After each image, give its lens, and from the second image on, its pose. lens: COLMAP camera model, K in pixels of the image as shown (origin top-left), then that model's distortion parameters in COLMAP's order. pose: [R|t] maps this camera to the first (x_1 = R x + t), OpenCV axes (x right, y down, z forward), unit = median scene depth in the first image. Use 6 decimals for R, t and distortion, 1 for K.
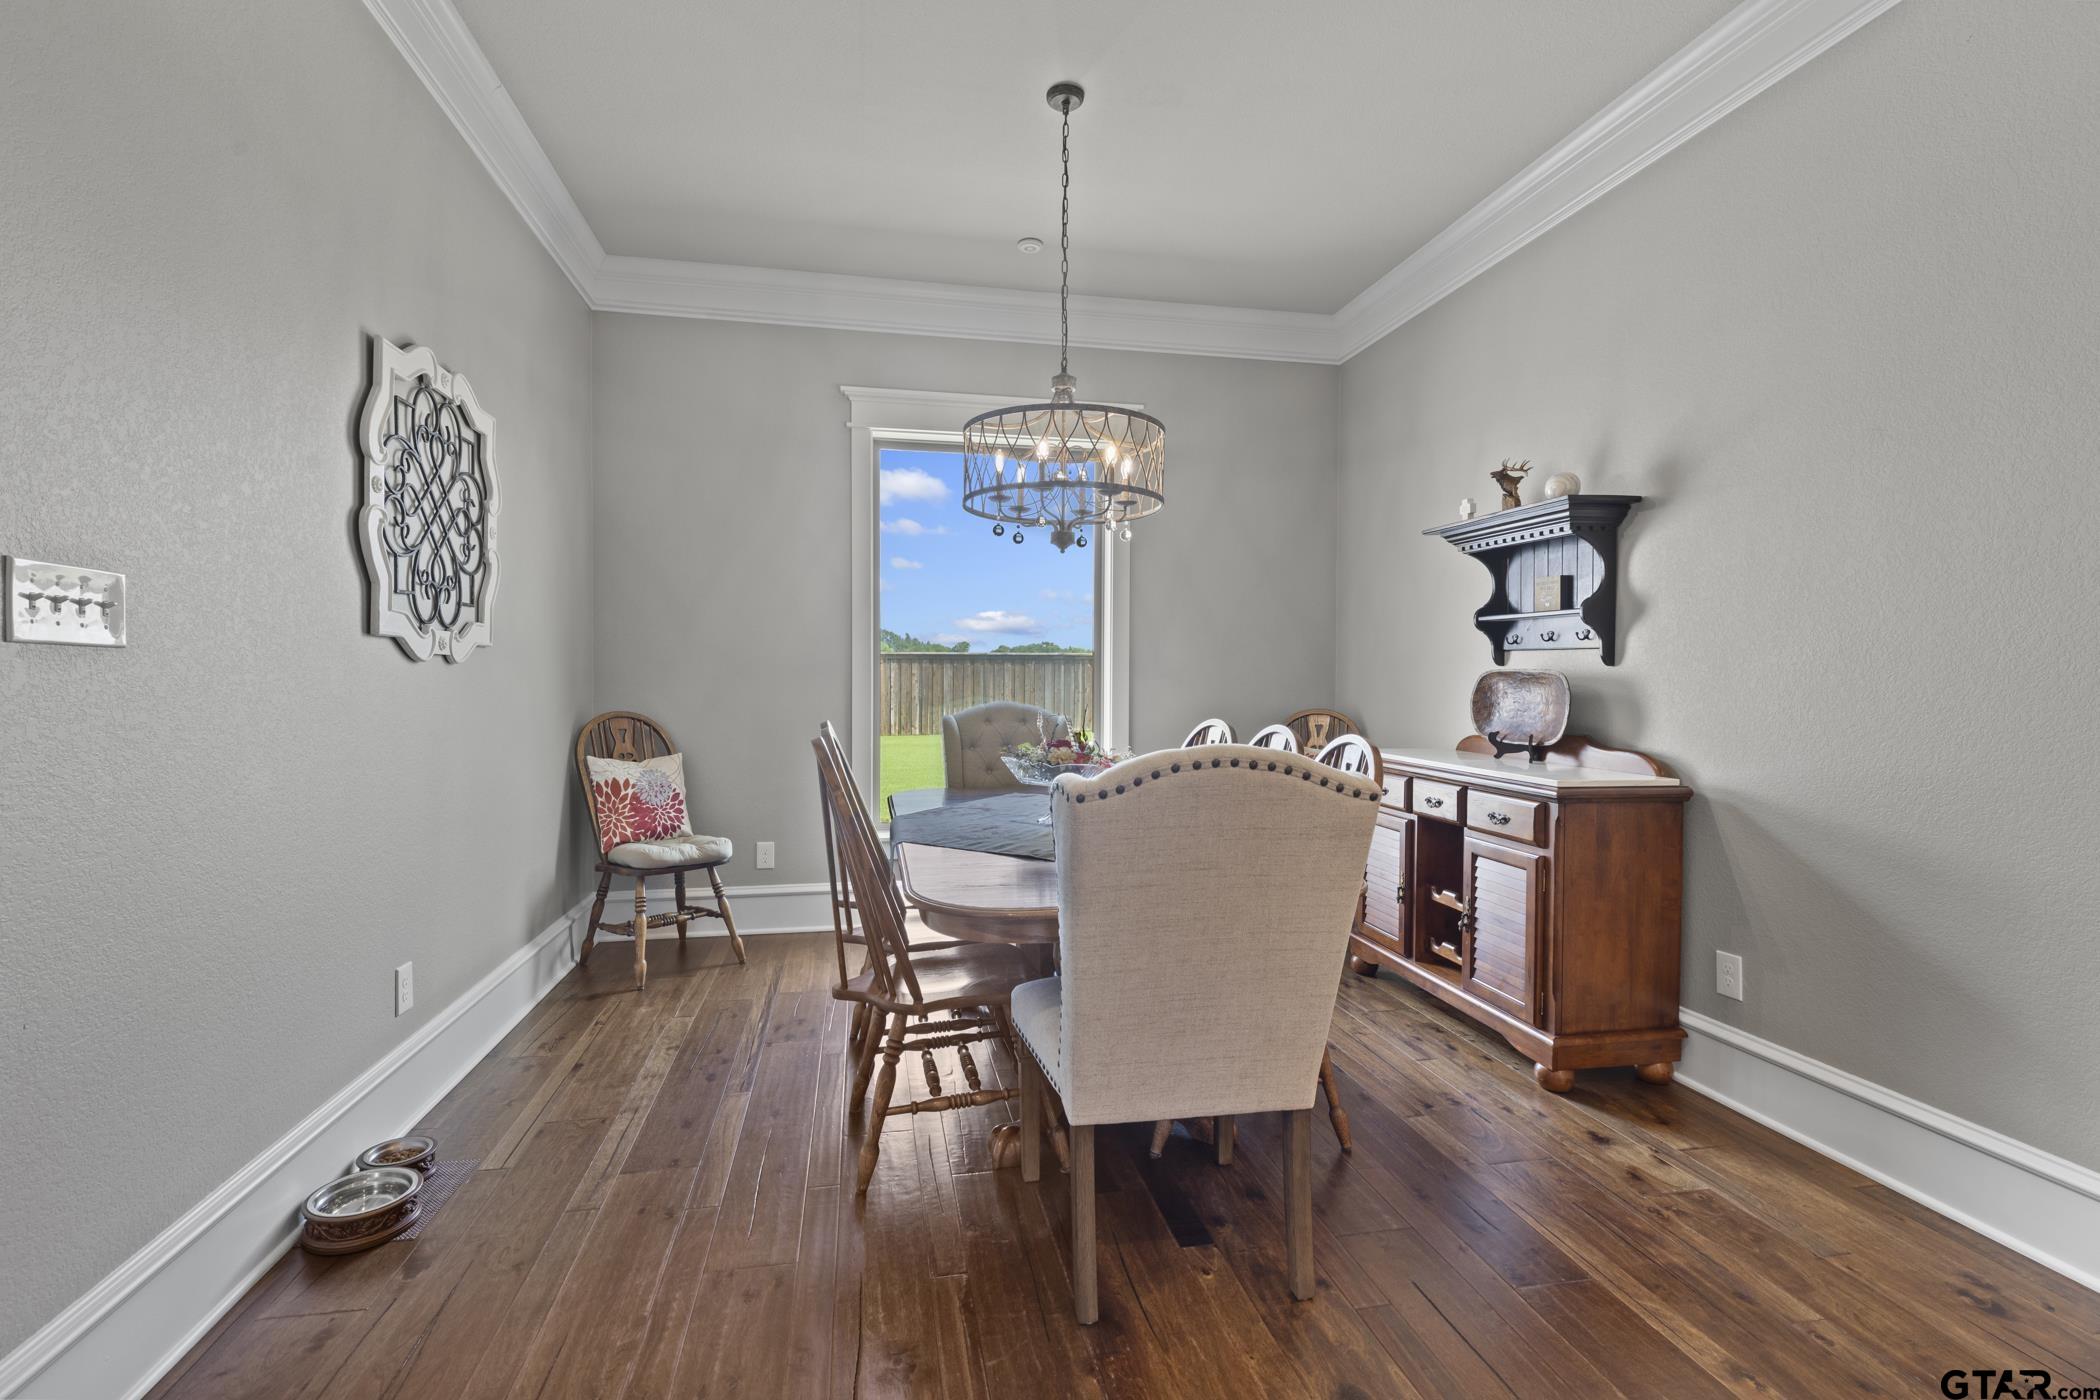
lens RADIAL K [[945.3, 0, 1048.0], [0, 945.3, 695.5], [0, 0, 1]] dist [0.007348, -0.000527]
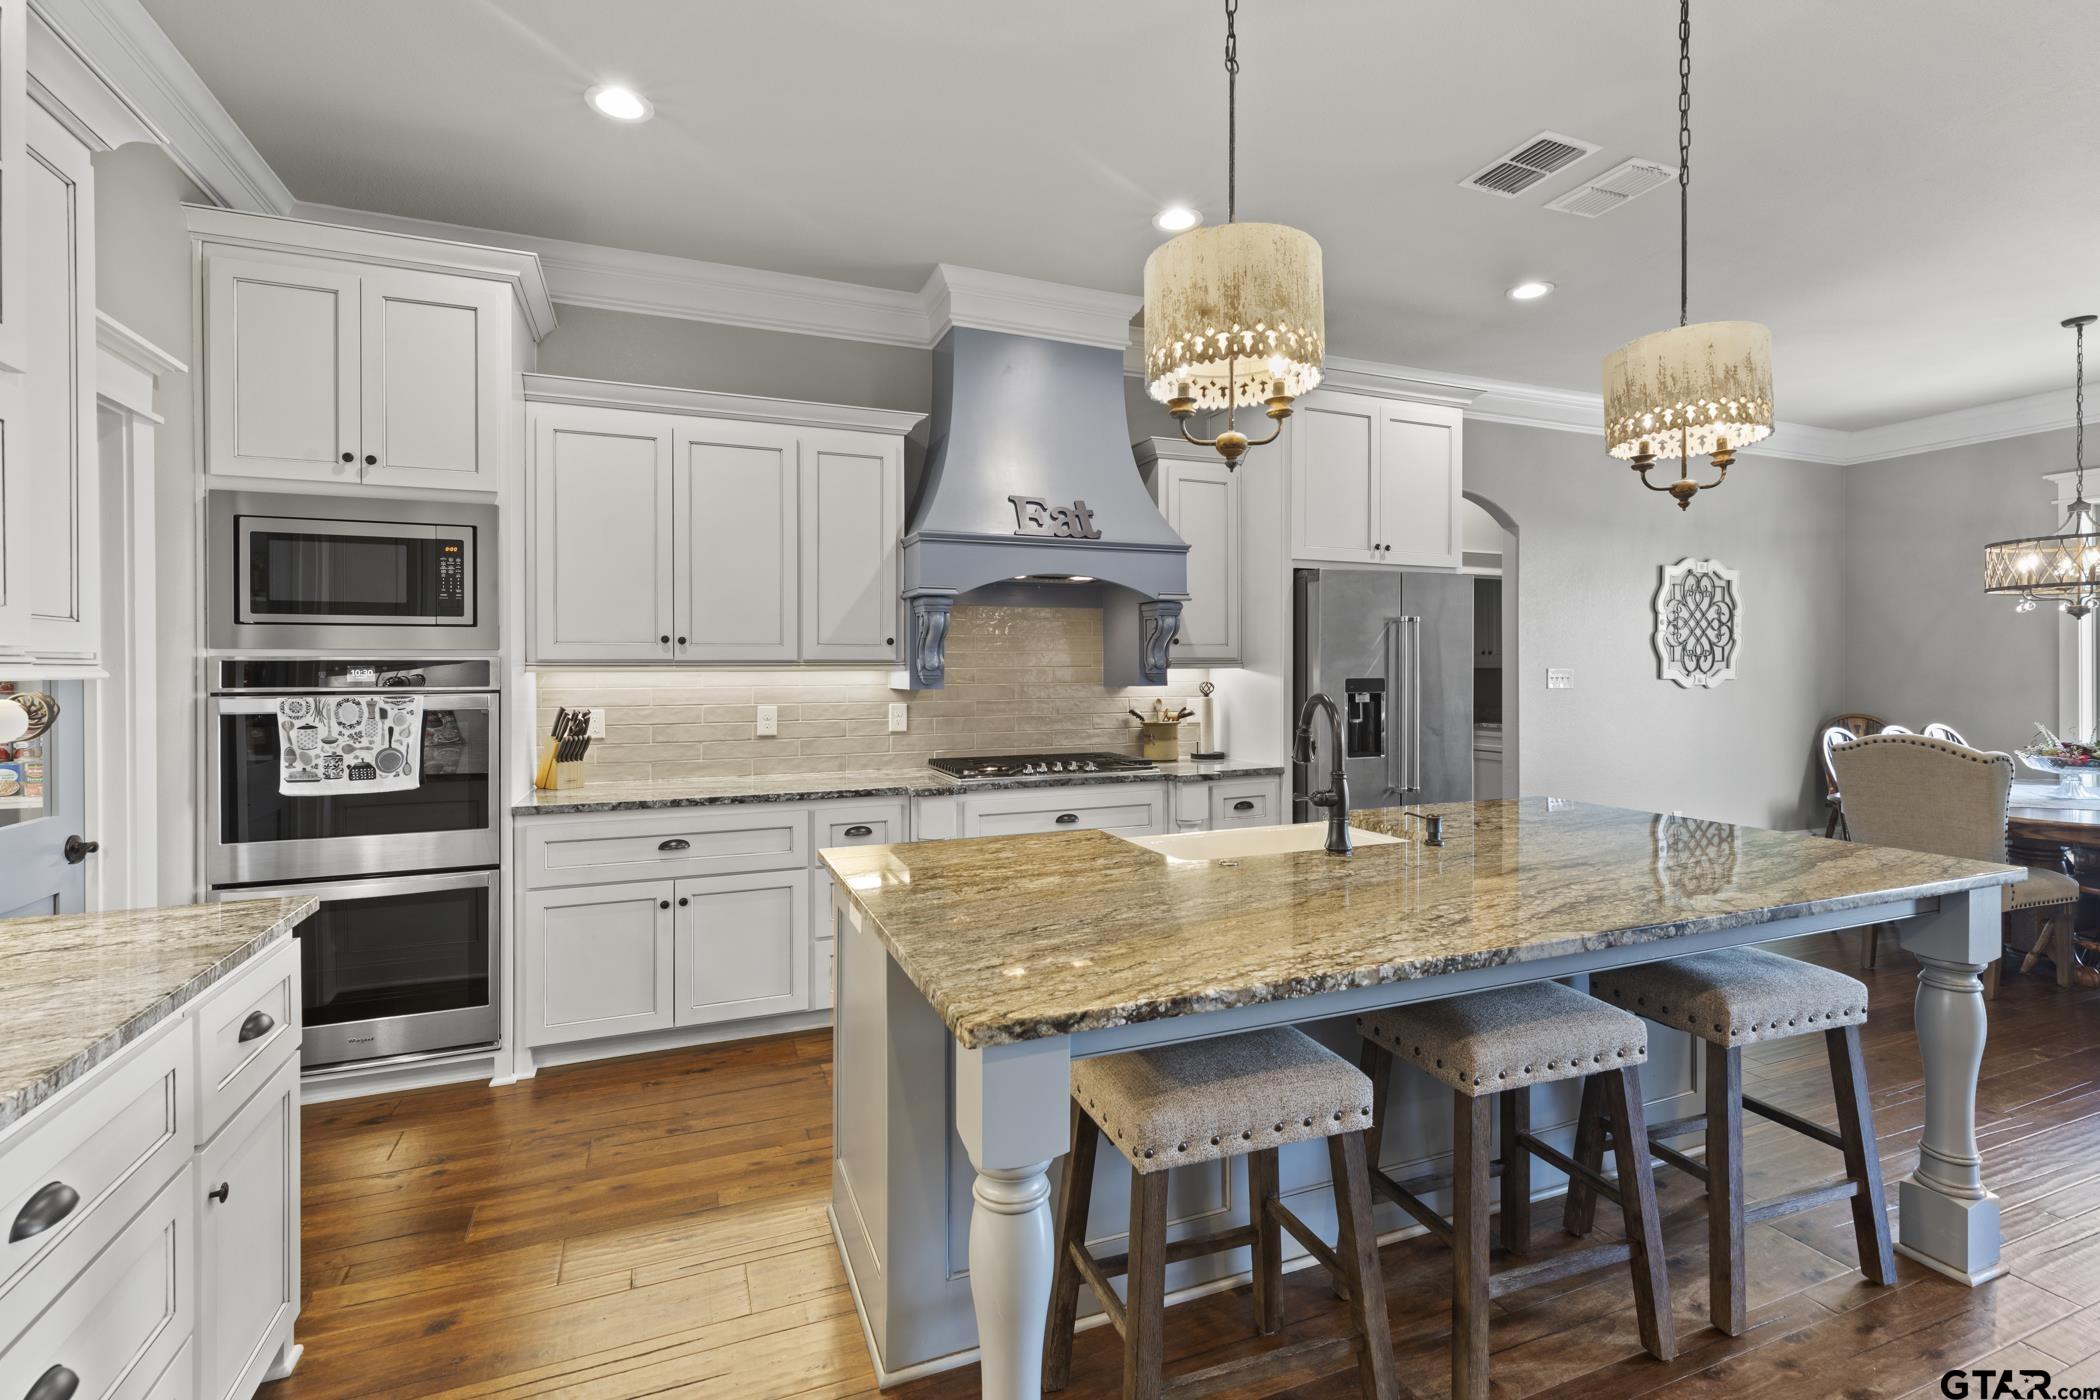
lens RADIAL K [[945.3, 0, 1050.9], [0, 945.3, 658.0], [0, 0, 1]] dist [0.007348, -0.000527]
pose [[0.197002, -0.015620, -0.980279, 1.287048], [-0.019165, 0.999621, -0.019780, -0.031917], [0.980216, 0.022684, 0.196628, -0.986541]]
